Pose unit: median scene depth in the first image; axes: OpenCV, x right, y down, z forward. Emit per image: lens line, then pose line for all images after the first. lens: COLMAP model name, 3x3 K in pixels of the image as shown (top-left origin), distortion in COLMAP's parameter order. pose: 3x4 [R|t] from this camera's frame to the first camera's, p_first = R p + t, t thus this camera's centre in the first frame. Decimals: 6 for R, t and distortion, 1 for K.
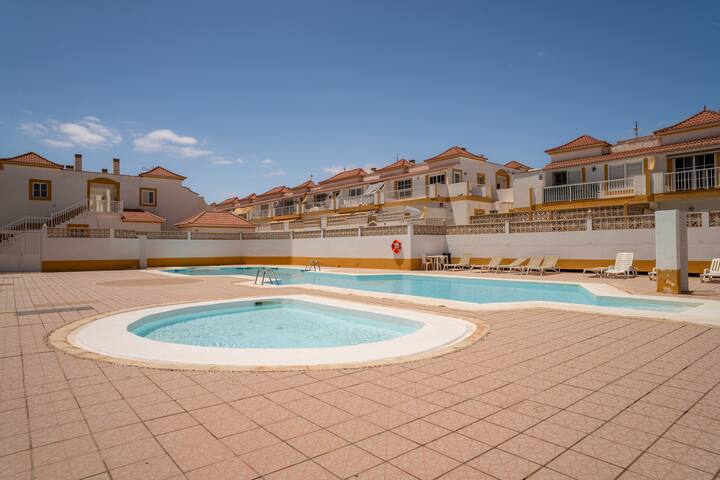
lens RADIAL K [[434.7, 0, 360.0], [0, 434.7, 240.0], [0, 0, 1]] dist [-0.068650, 0.056718]
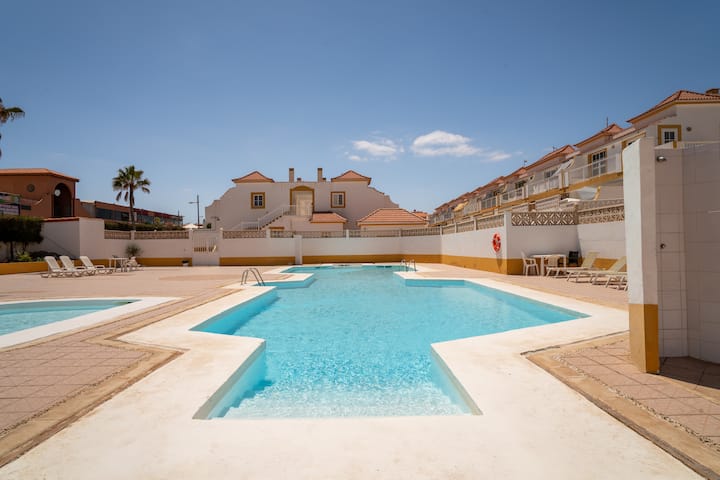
lens RADIAL K [[434.7, 0, 360.0], [0, 434.7, 240.0], [0, 0, 1]] dist [-0.068650, 0.056718]
pose [[0.772957, -0.015212, -0.634275, 0.272833], [0.021074, 0.999776, 0.001704, 0.002799], [0.634108, -0.014684, 0.773105, 0.192034]]
